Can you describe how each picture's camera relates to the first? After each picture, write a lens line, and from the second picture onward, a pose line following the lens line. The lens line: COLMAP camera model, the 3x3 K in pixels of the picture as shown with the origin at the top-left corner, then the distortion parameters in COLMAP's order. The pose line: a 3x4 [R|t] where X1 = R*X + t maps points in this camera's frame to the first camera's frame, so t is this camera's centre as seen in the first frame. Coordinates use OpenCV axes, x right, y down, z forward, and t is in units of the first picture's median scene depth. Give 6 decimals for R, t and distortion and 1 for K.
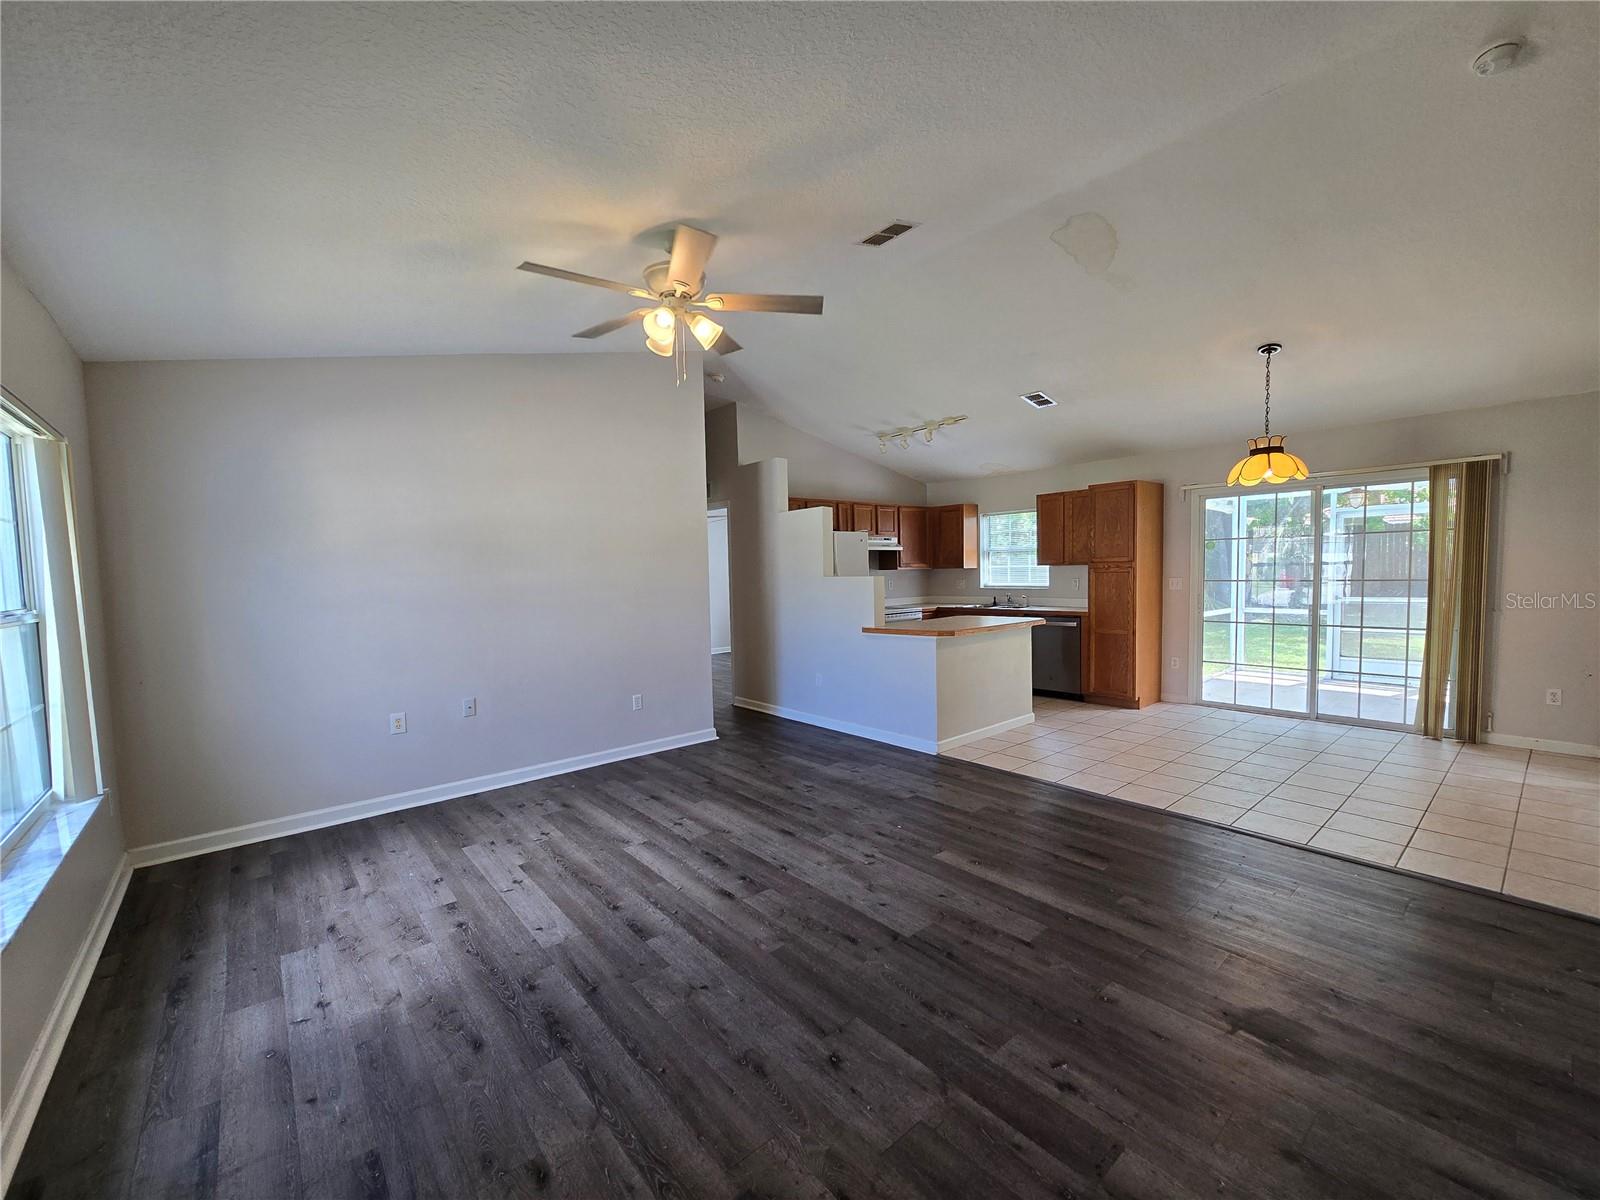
lens RADIAL K [[656.9, 0, 801.7], [0, 656.9, 608.8], [0, 0, 1]] dist [-0.004739, 0.000272]
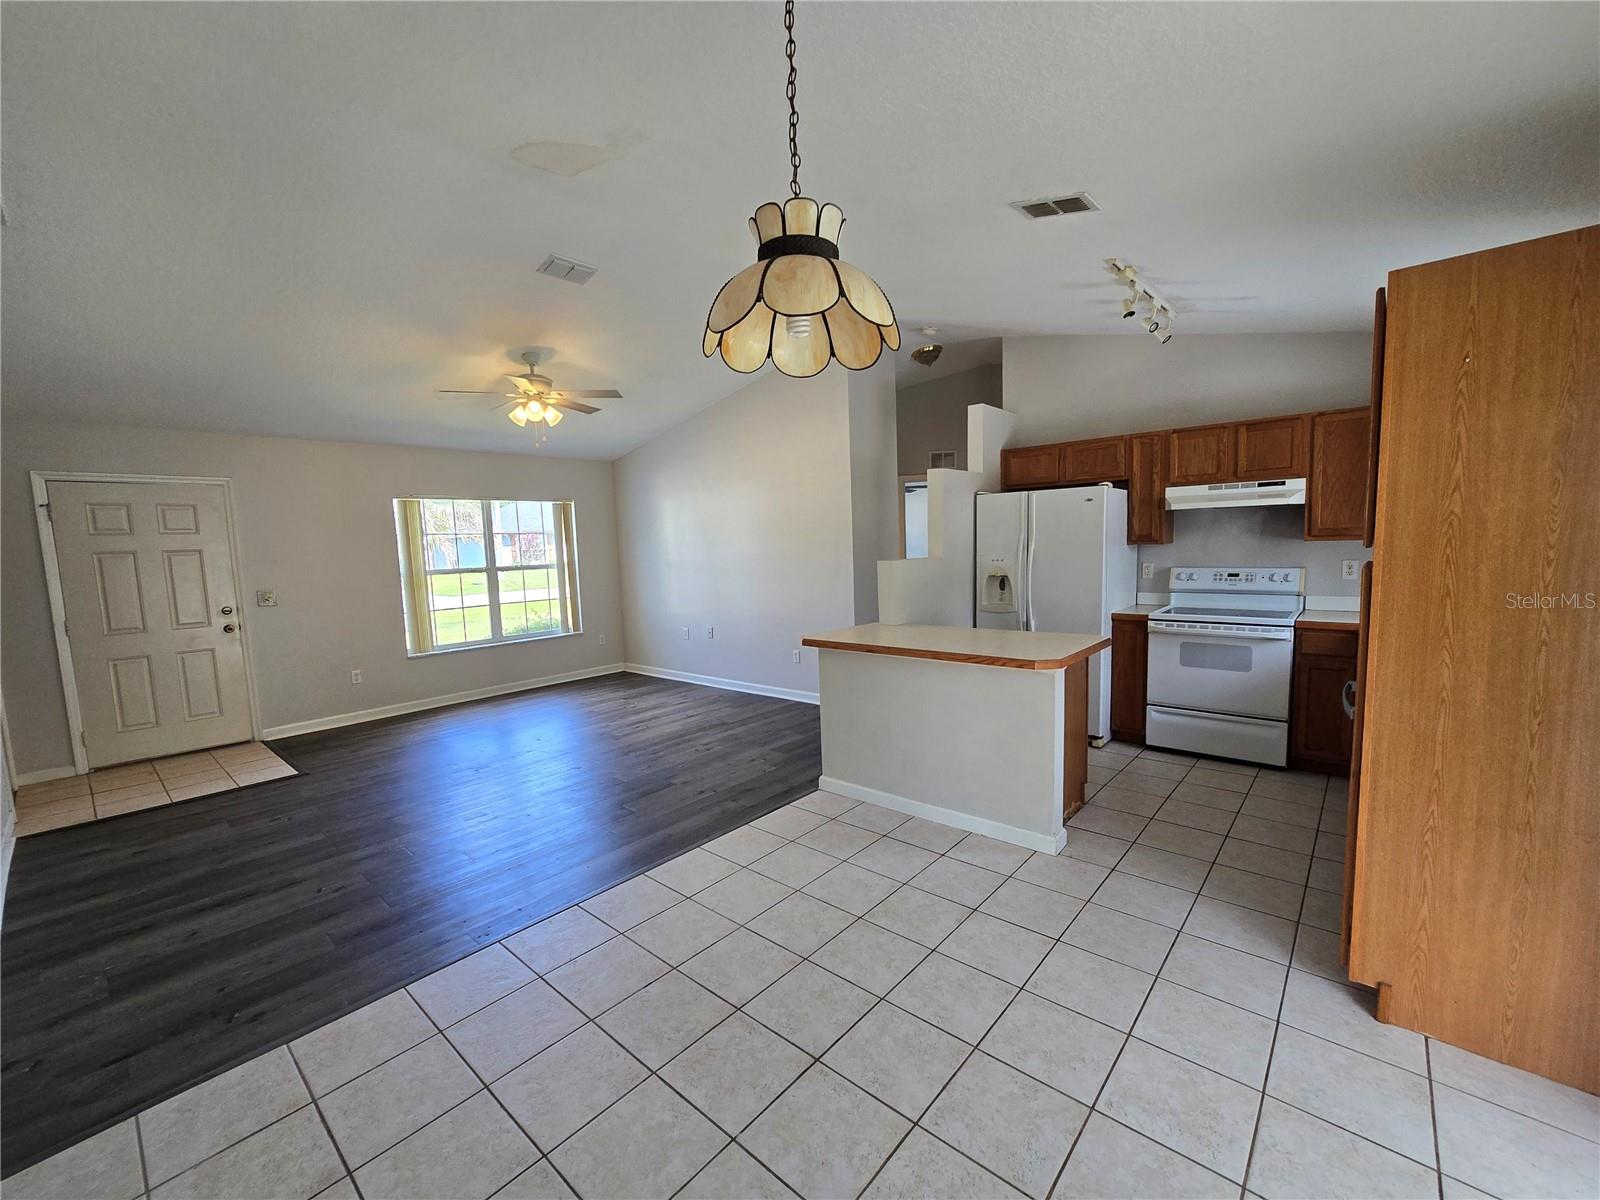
lens RADIAL K [[656.9, 0, 801.7], [0, 656.9, 608.8], [0, 0, 1]] dist [-0.004739, 0.000272]
pose [[0.141476, 0.119016, -0.982761, 1.118748], [-0.027723, 0.992834, 0.116245, -0.103796], [0.989553, 0.010799, 0.143762, 1.001148]]
